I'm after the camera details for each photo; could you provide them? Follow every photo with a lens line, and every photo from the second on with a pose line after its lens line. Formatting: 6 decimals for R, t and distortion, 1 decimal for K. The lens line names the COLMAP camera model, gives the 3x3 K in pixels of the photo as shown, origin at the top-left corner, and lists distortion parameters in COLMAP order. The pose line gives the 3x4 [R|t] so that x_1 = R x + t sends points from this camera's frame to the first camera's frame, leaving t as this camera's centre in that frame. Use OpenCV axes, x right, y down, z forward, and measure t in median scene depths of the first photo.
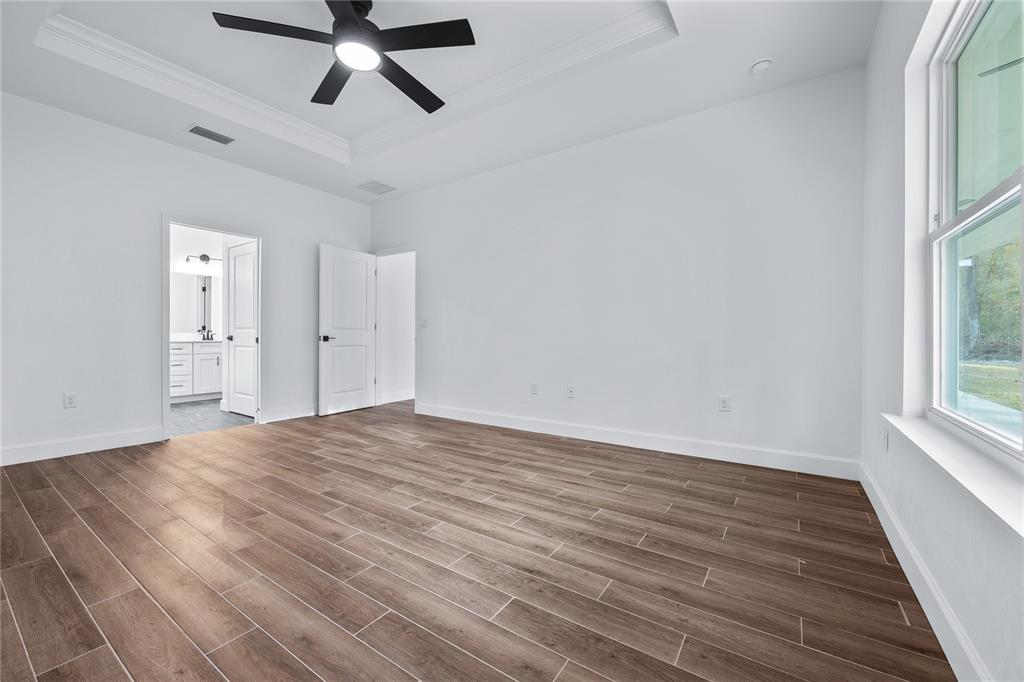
lens RADIAL K [[408.3, 0, 510.7], [0, 408.3, 334.9], [0, 0, 1]] dist [0.000124, -0.000014]
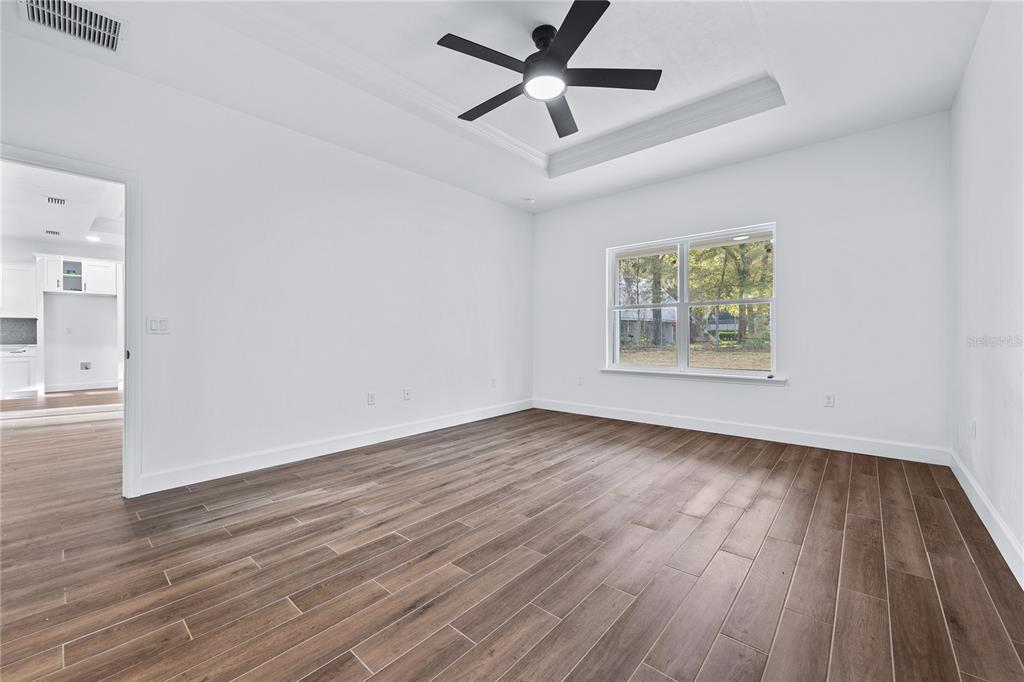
lens RADIAL K [[408.3, 0, 510.7], [0, 408.3, 334.9], [0, 0, 1]] dist [0.000124, -0.000014]
pose [[0.112661, -0.002548, 0.993630, -1.228220], [-0.003619, 0.999989, 0.002975, -0.031444], [-0.993627, -0.003931, 0.112650, 0.820811]]
